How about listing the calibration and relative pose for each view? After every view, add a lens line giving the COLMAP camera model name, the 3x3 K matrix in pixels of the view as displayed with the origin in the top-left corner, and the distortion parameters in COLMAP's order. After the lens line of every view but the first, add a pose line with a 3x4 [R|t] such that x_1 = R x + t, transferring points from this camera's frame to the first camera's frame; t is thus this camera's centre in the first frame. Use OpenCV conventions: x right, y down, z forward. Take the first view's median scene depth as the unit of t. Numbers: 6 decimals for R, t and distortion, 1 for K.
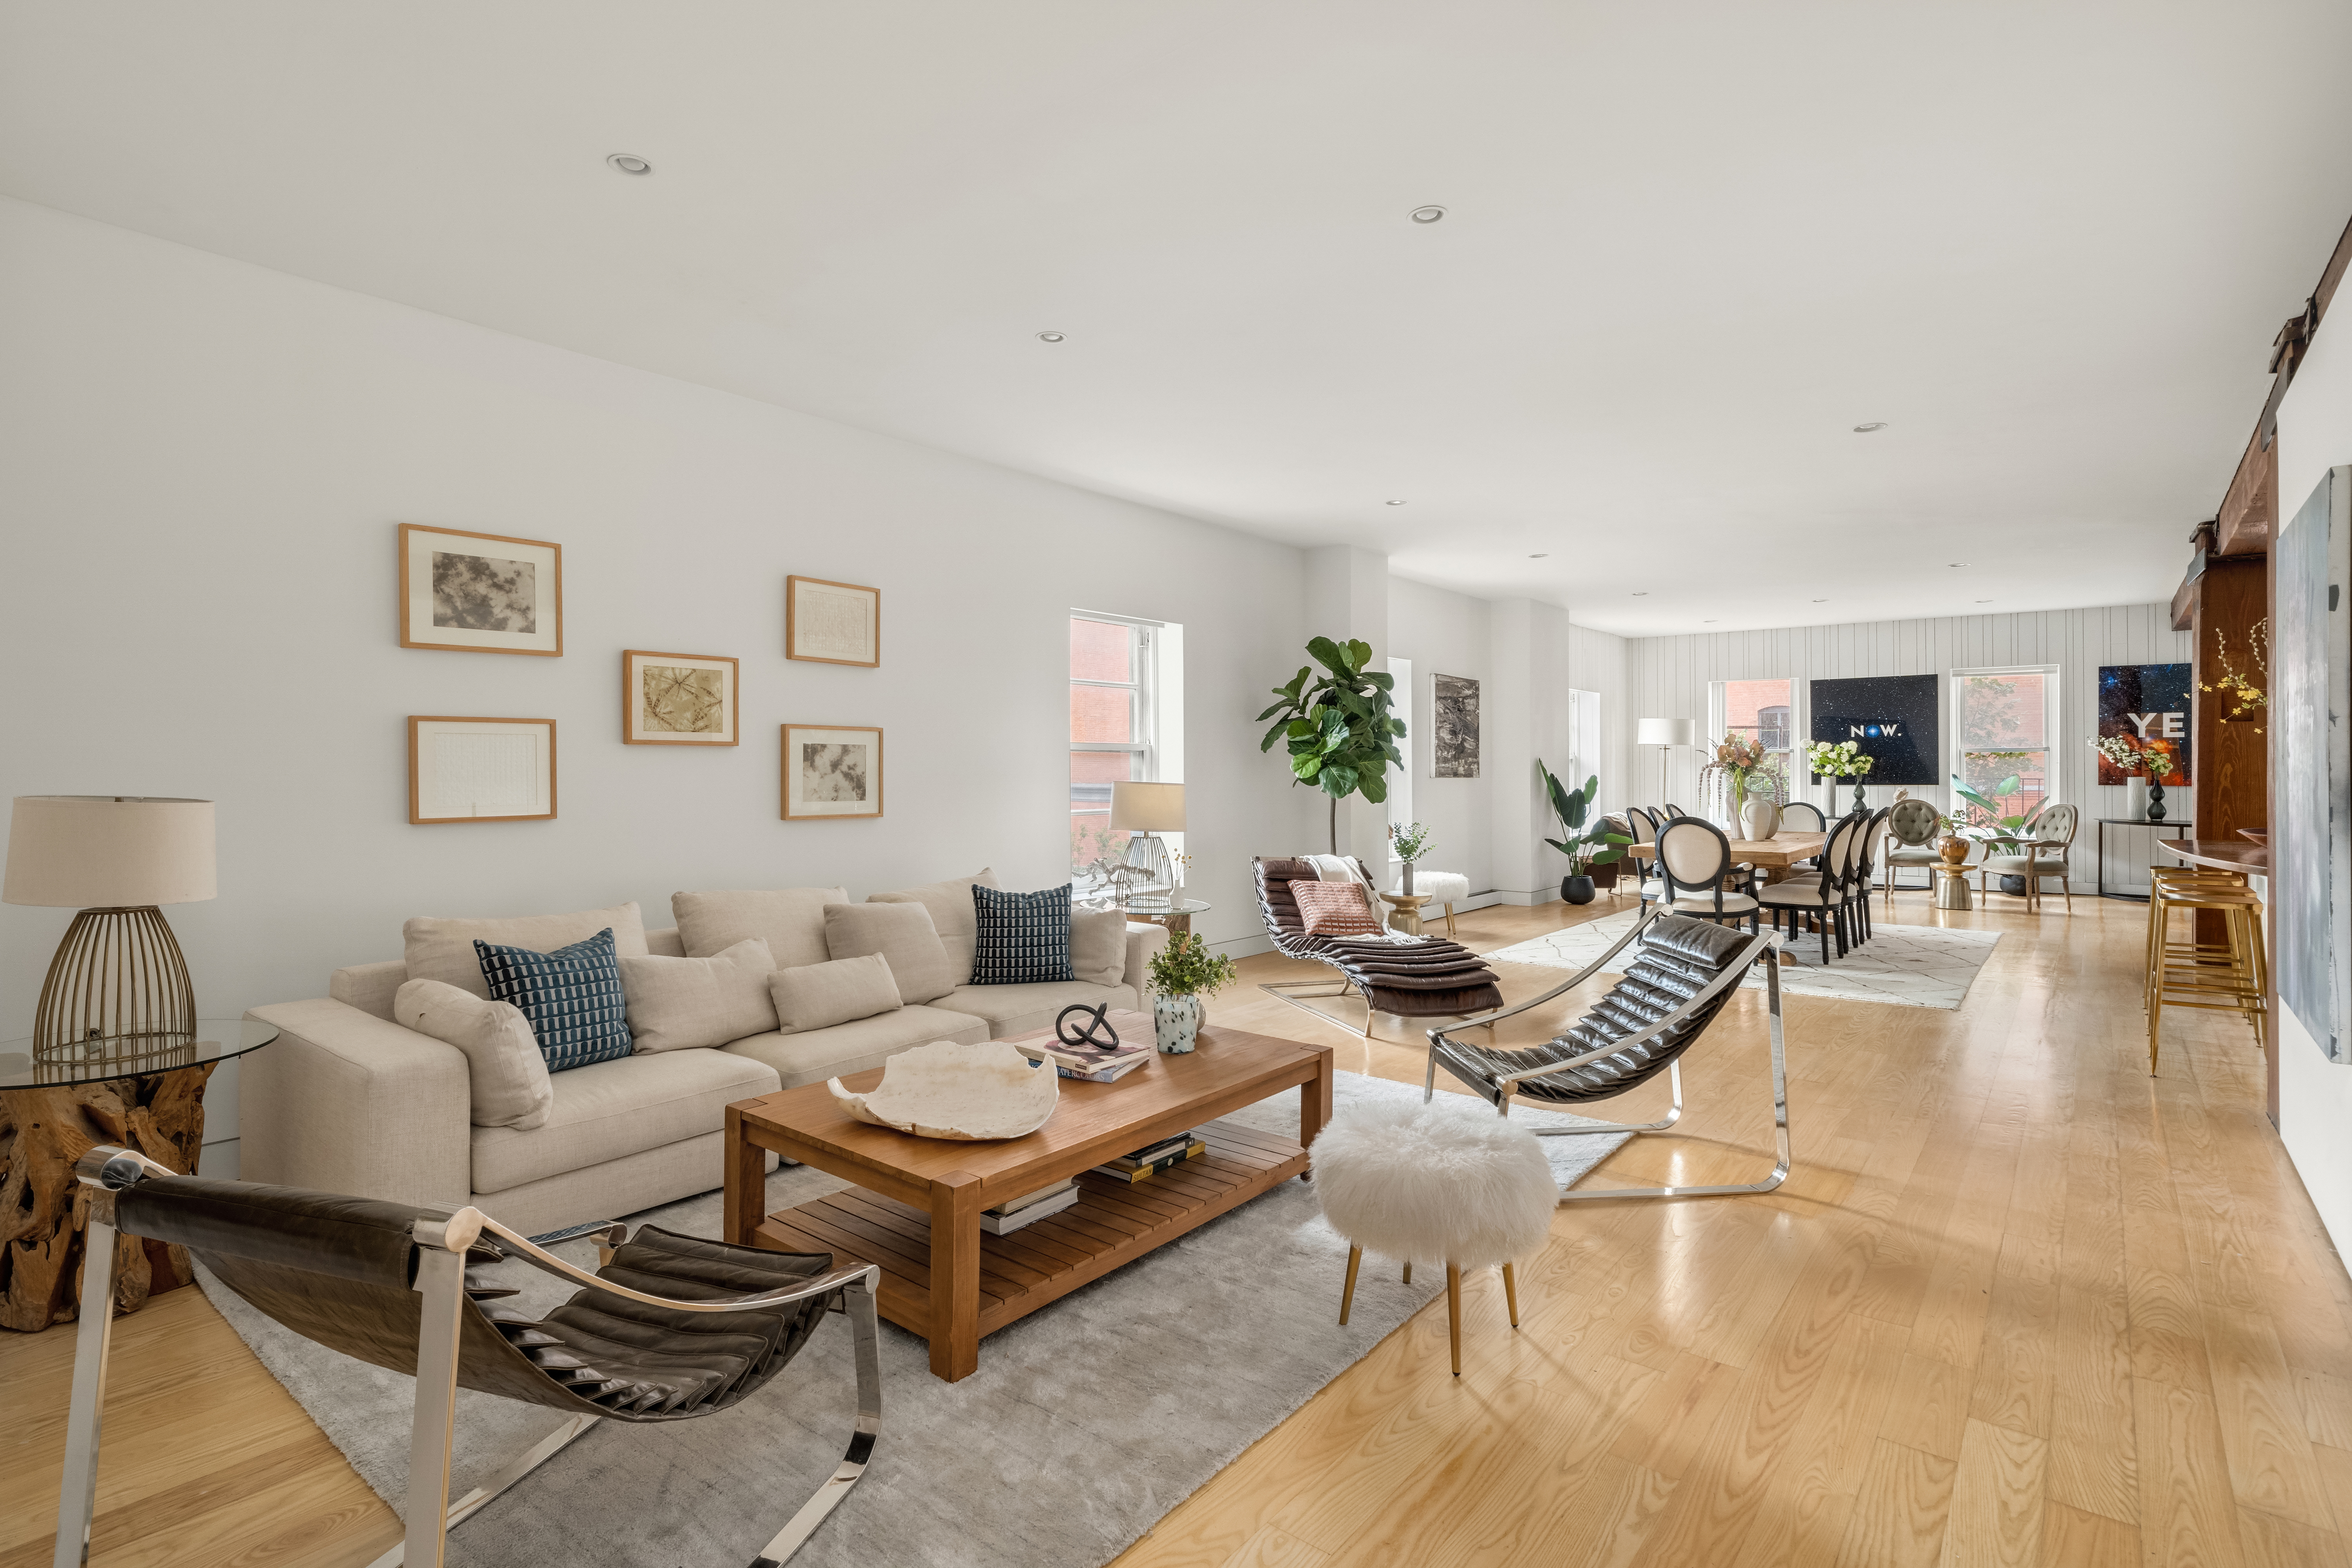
lens RADIAL K [[1117.6, 0, 1154.2], [0, 1117.6, 769.1], [0, 0, 1]] dist [-0.020132, 0.000349]
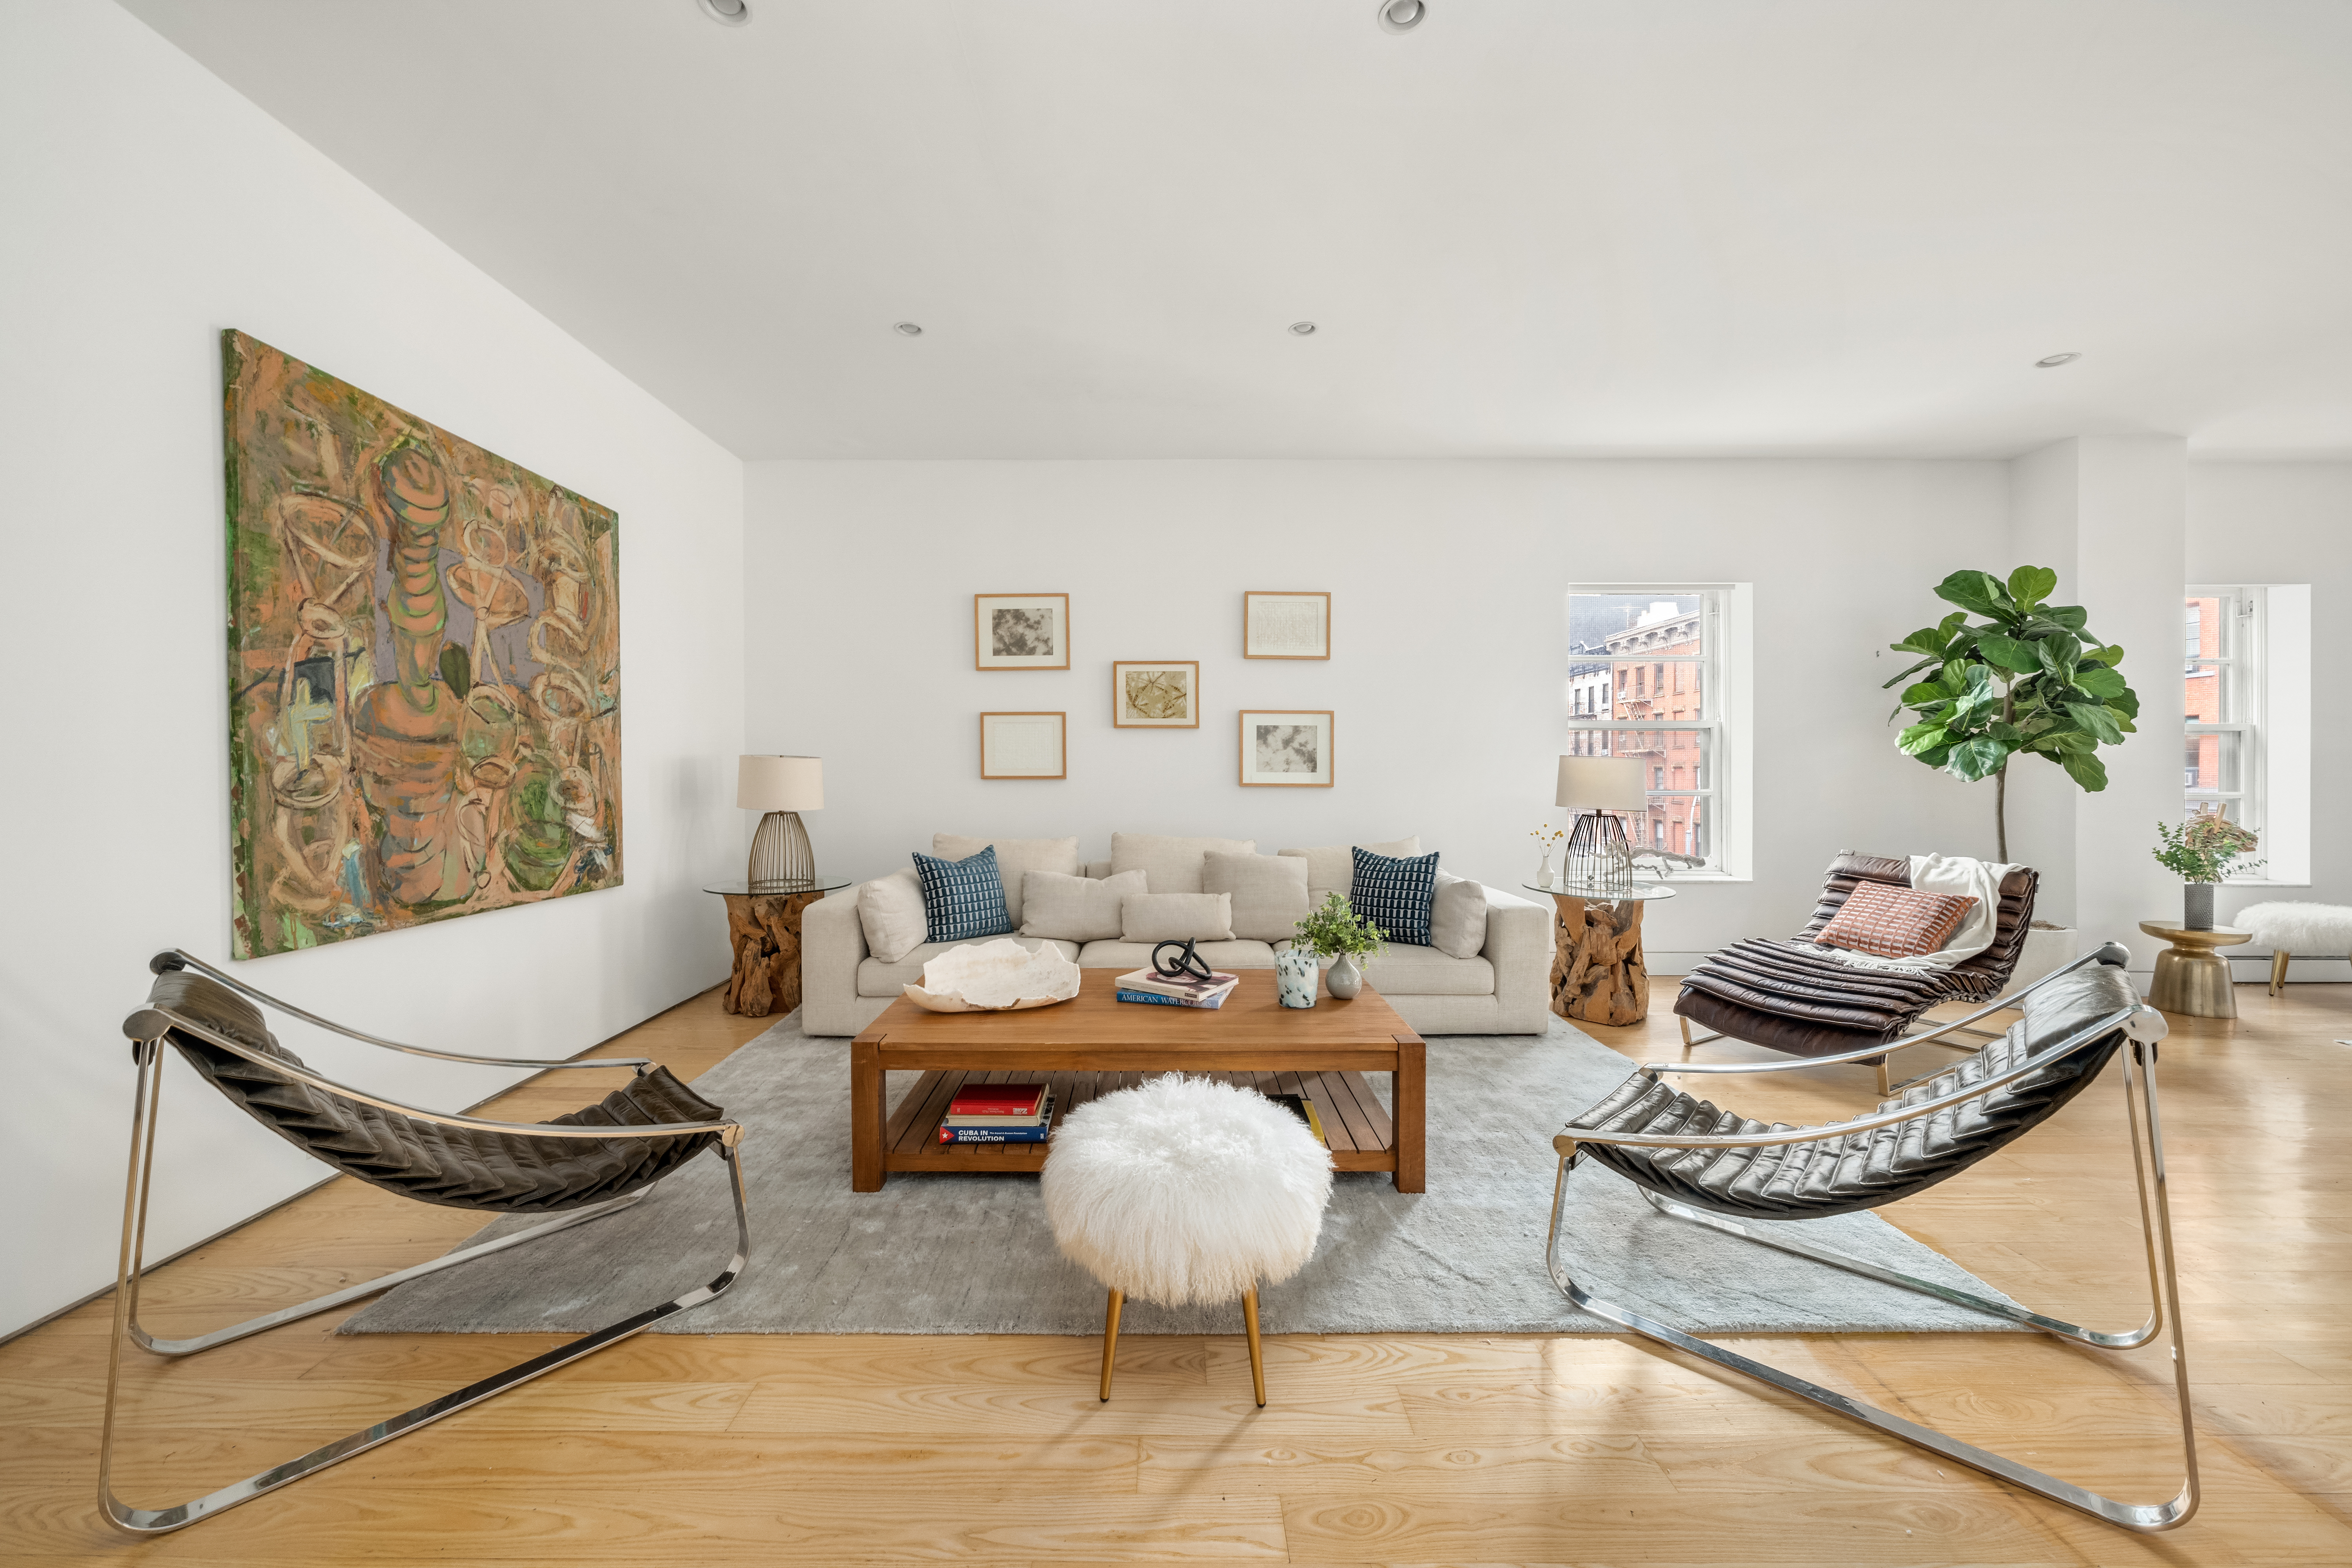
lens RADIAL K [[899.0, 0, 1163.3], [0, 899.0, 776.9], [0, 0, 1]] dist [0.000614, -0.000110]
pose [[0.642383, 0.007850, -0.766343, 0.380000], [-0.002161, 0.999962, 0.008432, 0.025837], [0.766381, -0.003760, 0.642376, 0.265661]]
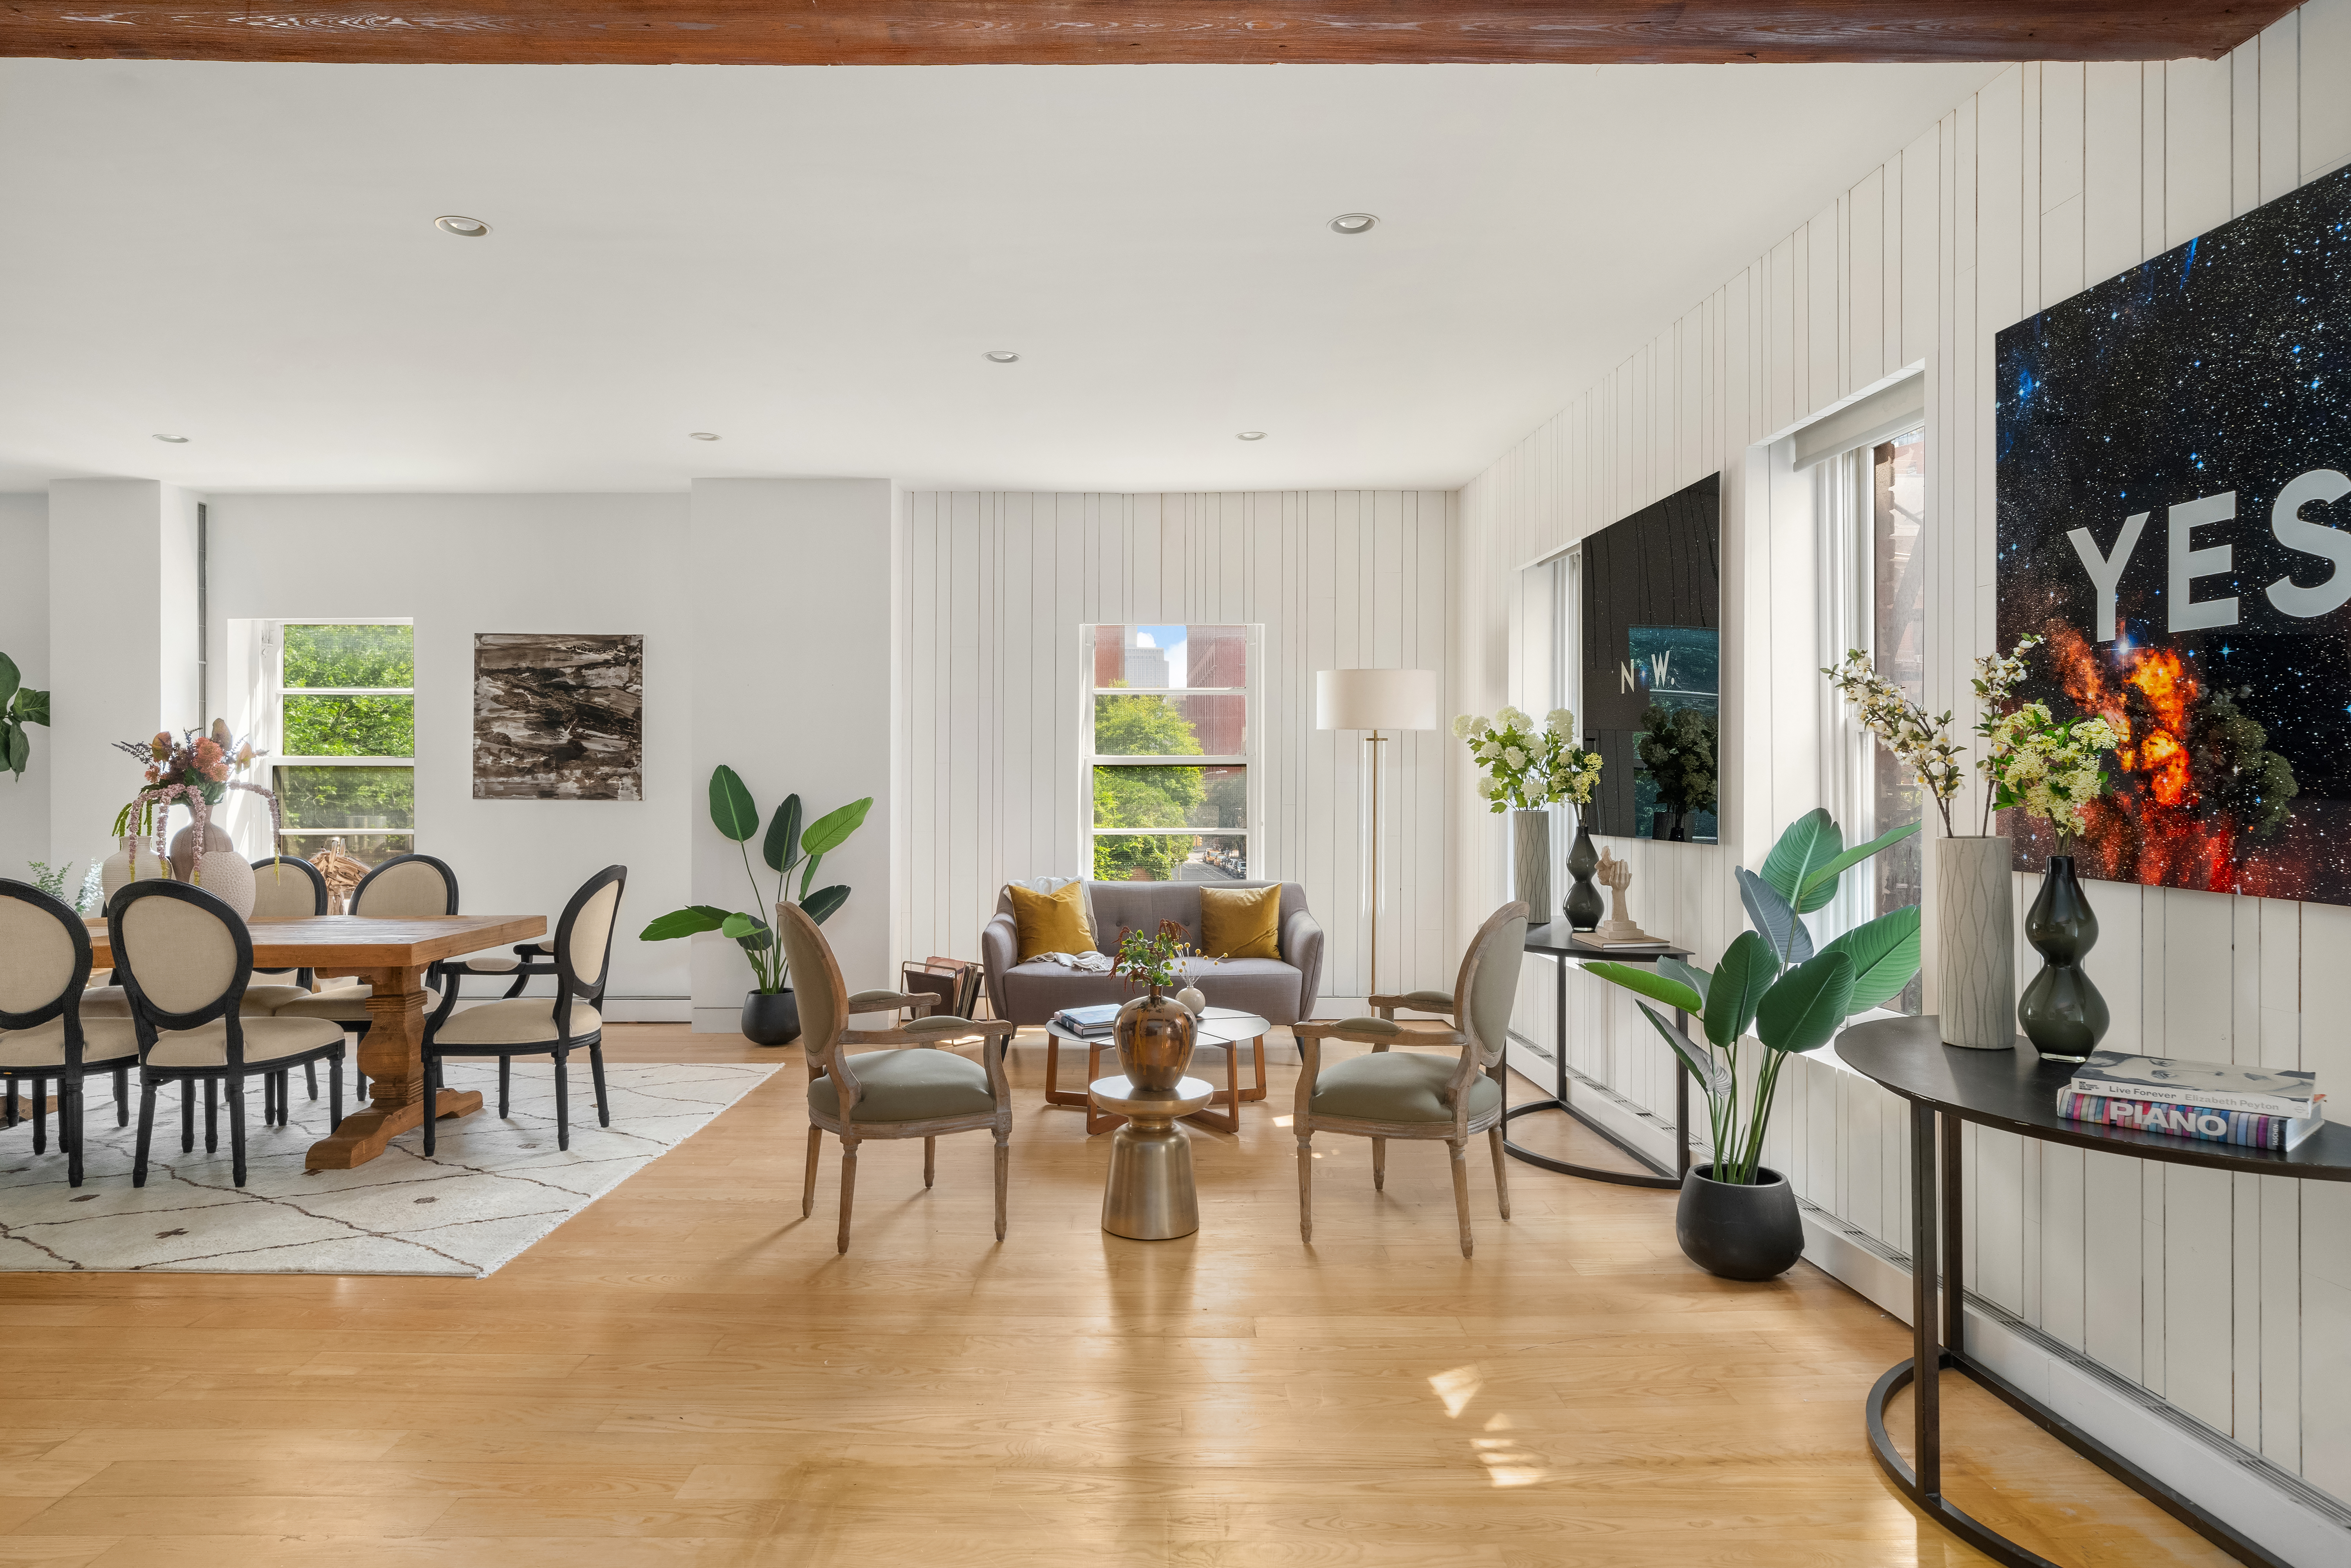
lens RADIAL K [[1406.1, 0, 1176.9], [0, 1406.1, 775.9], [0, 0, 1]] dist [-0.001440, 0.000459]
pose [[0.641033, -0.001345, -0.767512, 2.121786], [-0.000129, 0.999998, -0.001860, -0.007847], [0.767514, 0.001291, 0.641031, 1.520444]]
